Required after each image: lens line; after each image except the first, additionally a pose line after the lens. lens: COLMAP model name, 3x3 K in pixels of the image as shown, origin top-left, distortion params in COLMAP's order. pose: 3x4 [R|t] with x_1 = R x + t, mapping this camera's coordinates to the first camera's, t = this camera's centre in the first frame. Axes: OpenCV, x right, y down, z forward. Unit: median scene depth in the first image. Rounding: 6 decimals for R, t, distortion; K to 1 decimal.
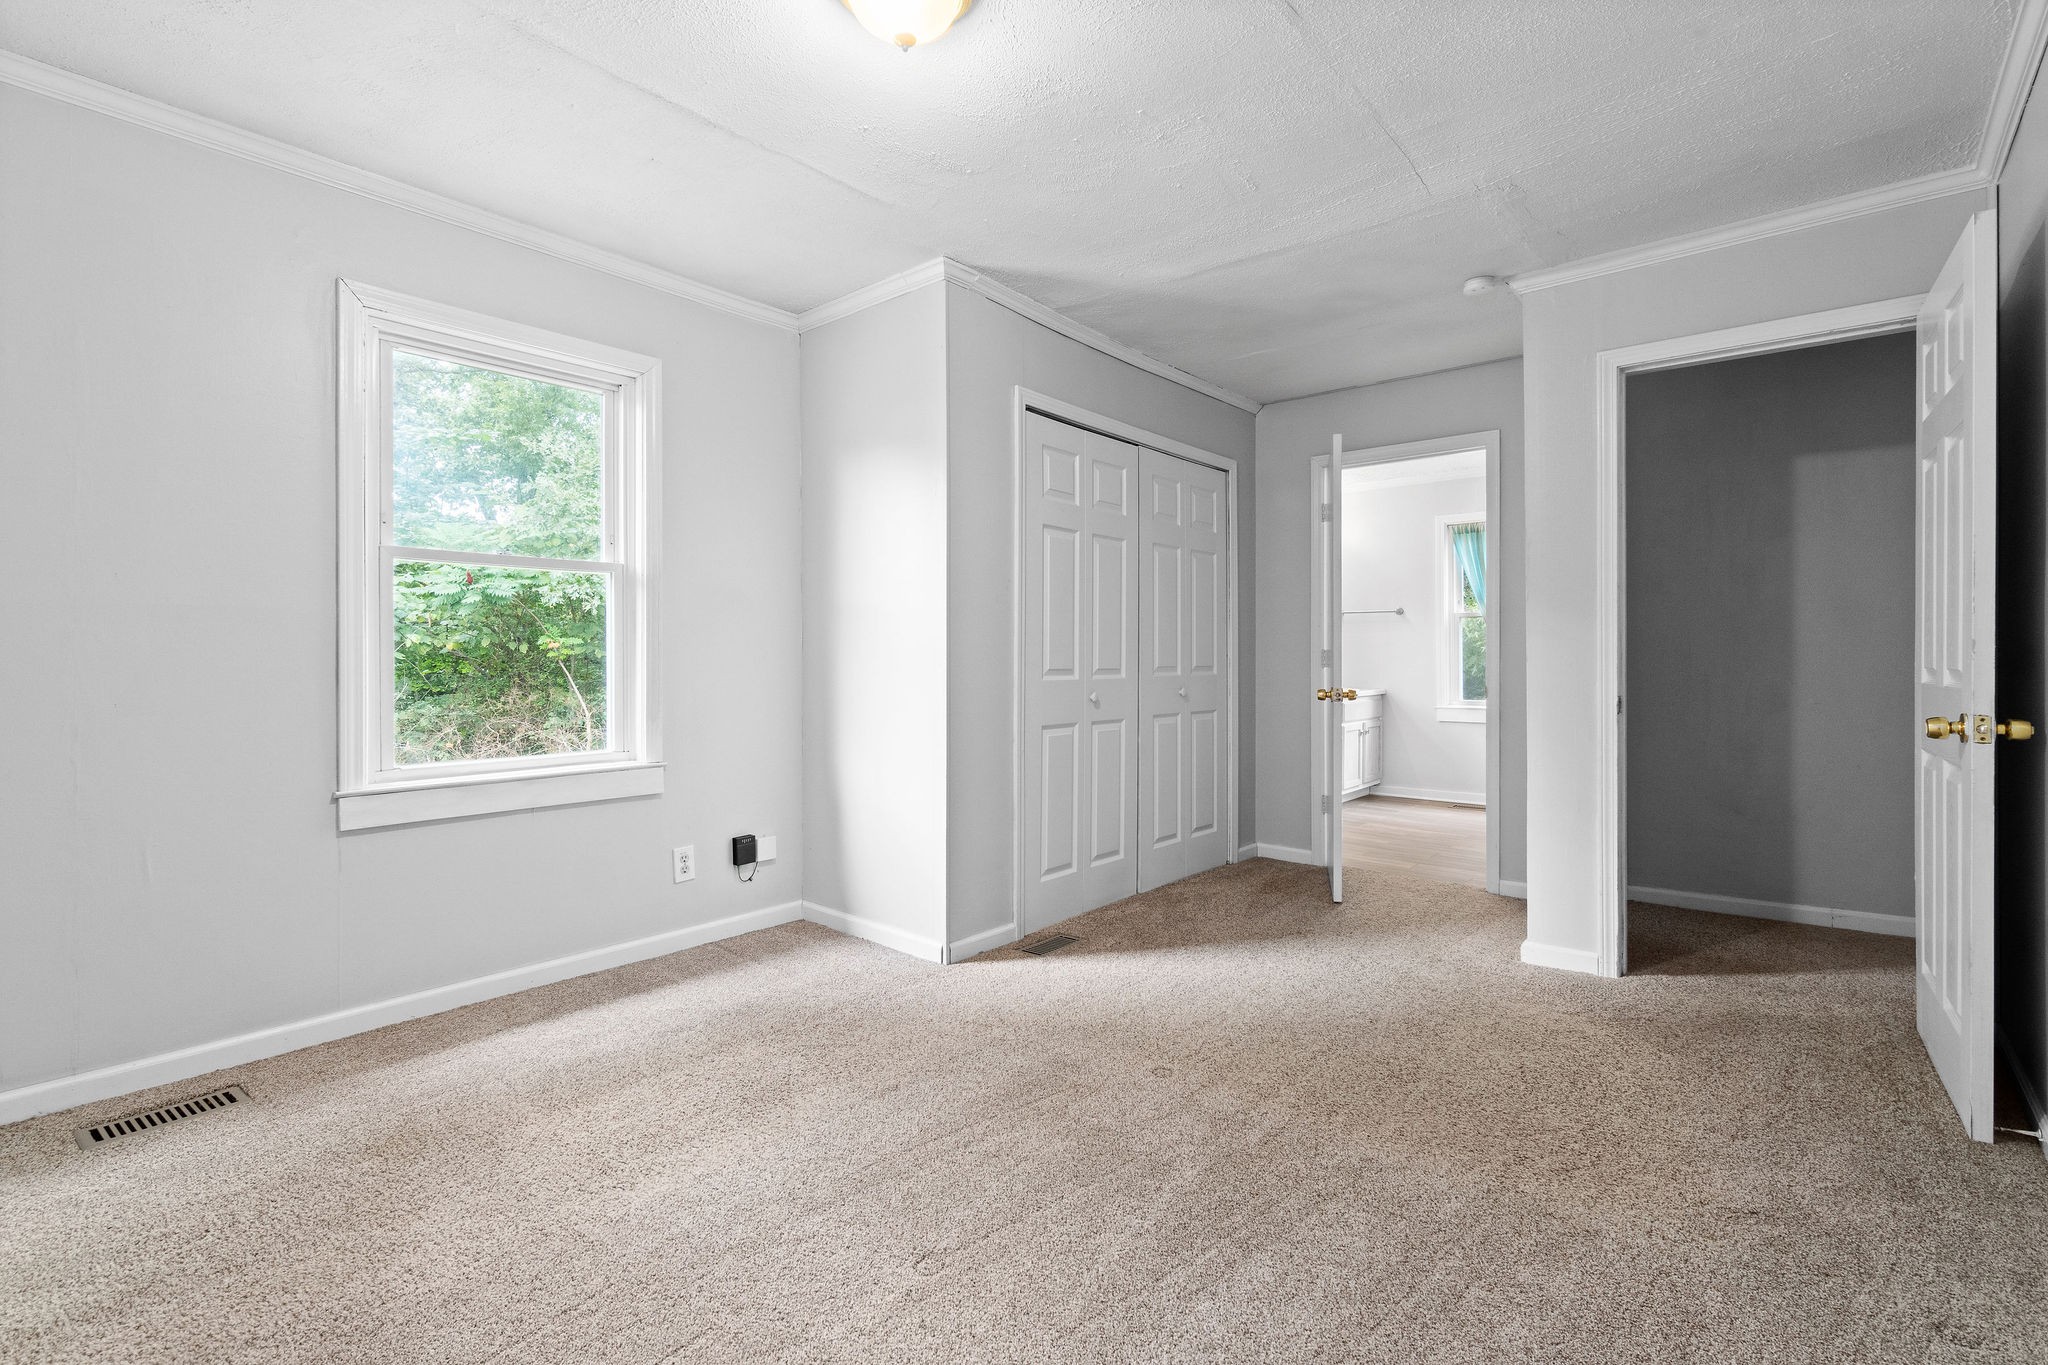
lens RADIAL K [[931.7, 0, 1028.9], [0, 931.7, 671.0], [0, 0, 1]] dist [0.000356, 0.000617]
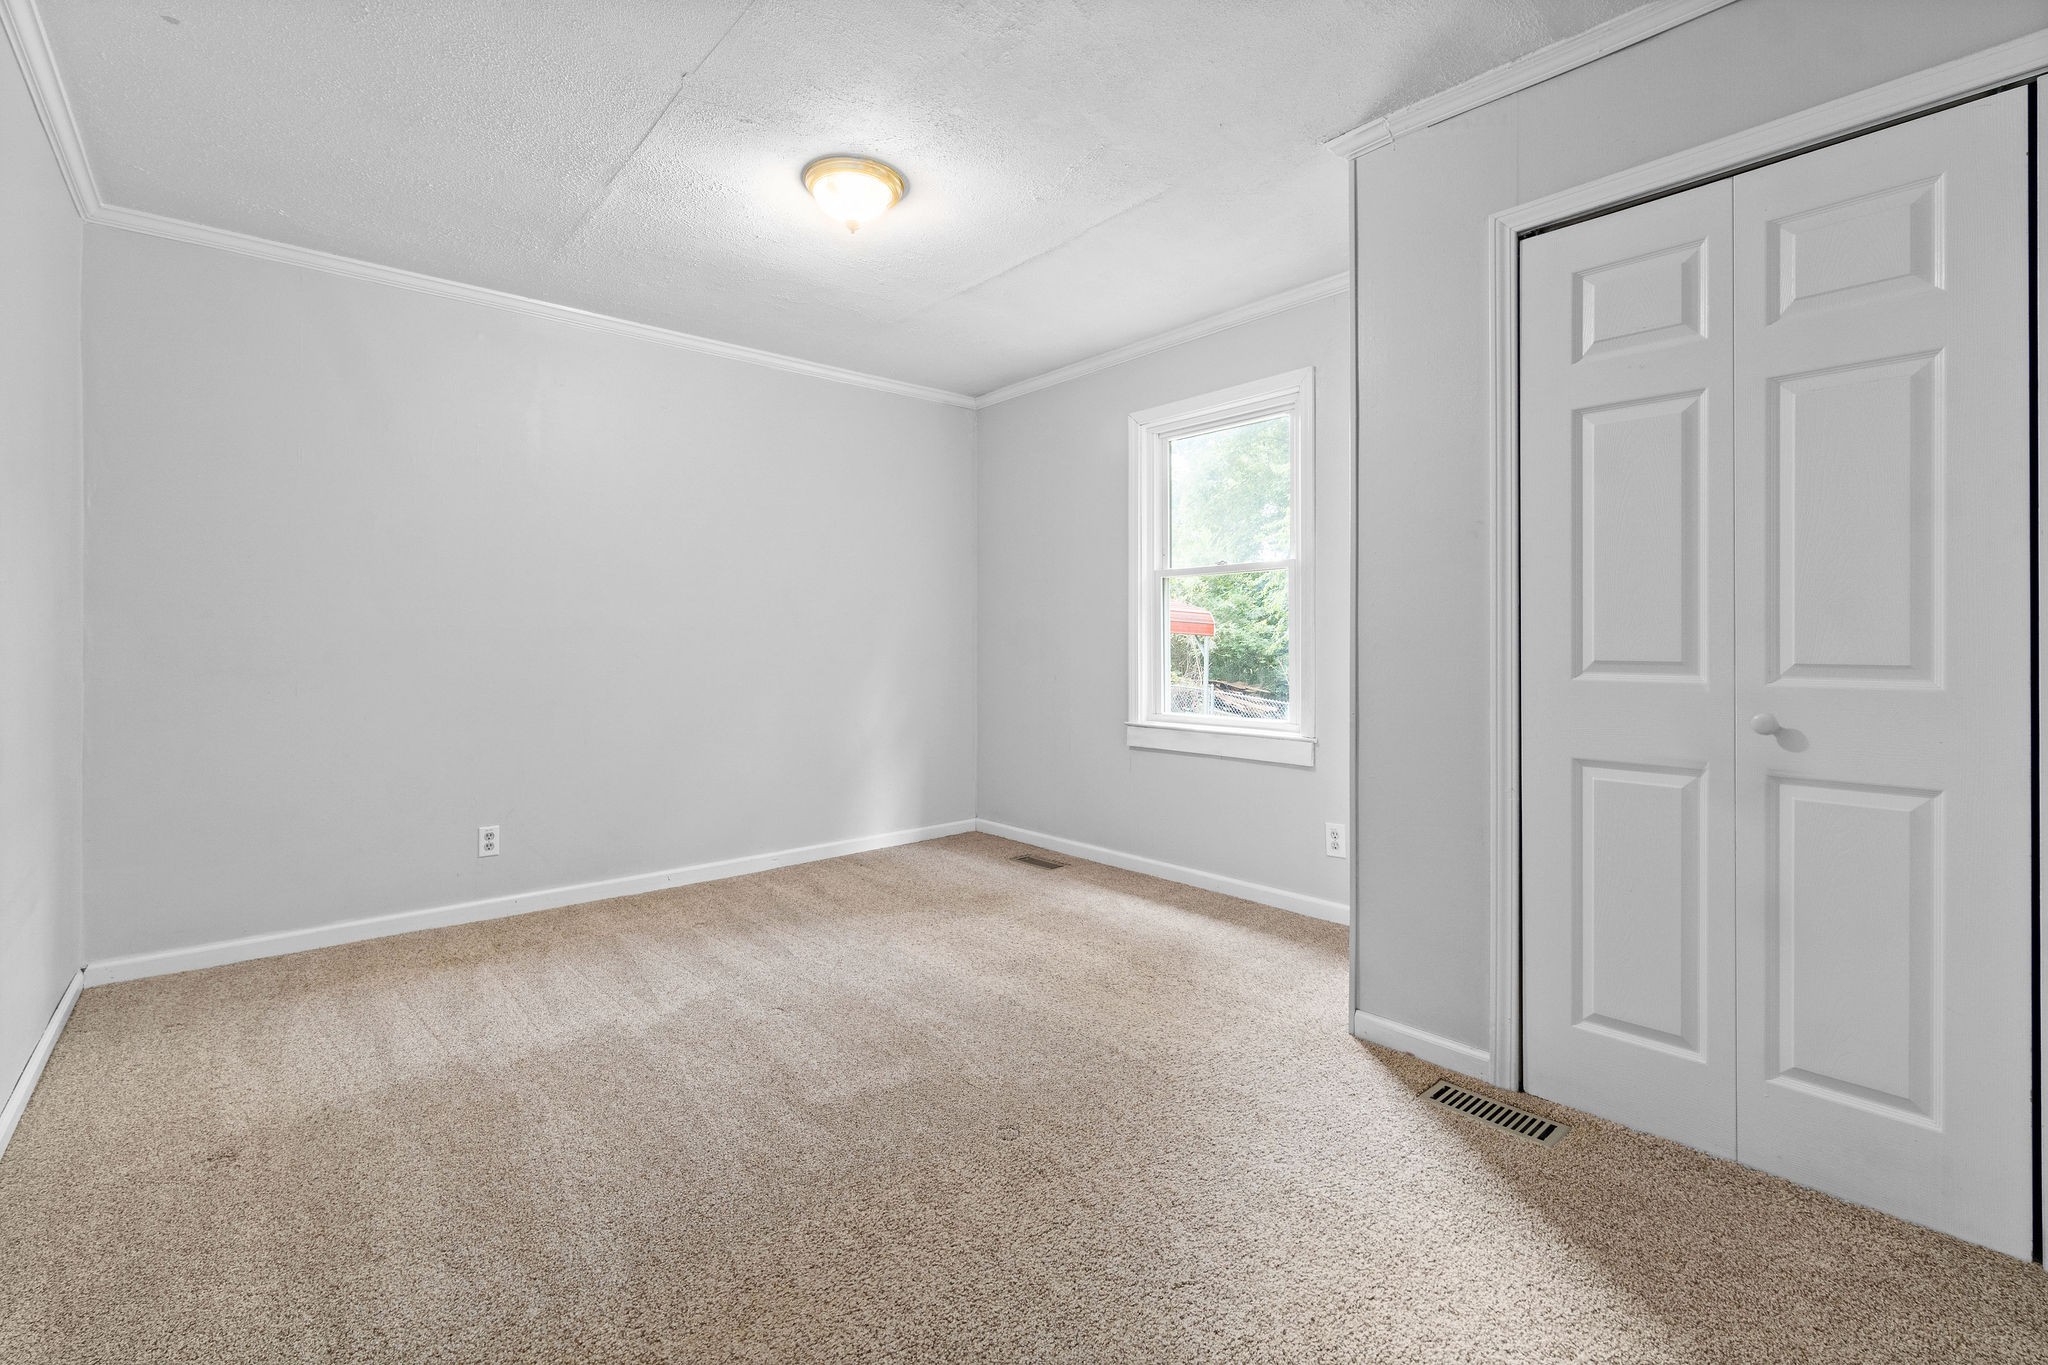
lens RADIAL K [[883.8, 0, 996.9], [0, 883.8, 644.6], [0, 0, 1]] dist [0.001437, 0.000028]
pose [[-0.167911, 0.004967, -0.985790, 0.784261], [-0.007826, 0.999949, 0.006371, -0.016462], [0.985771, 0.008784, -0.167863, 0.935712]]
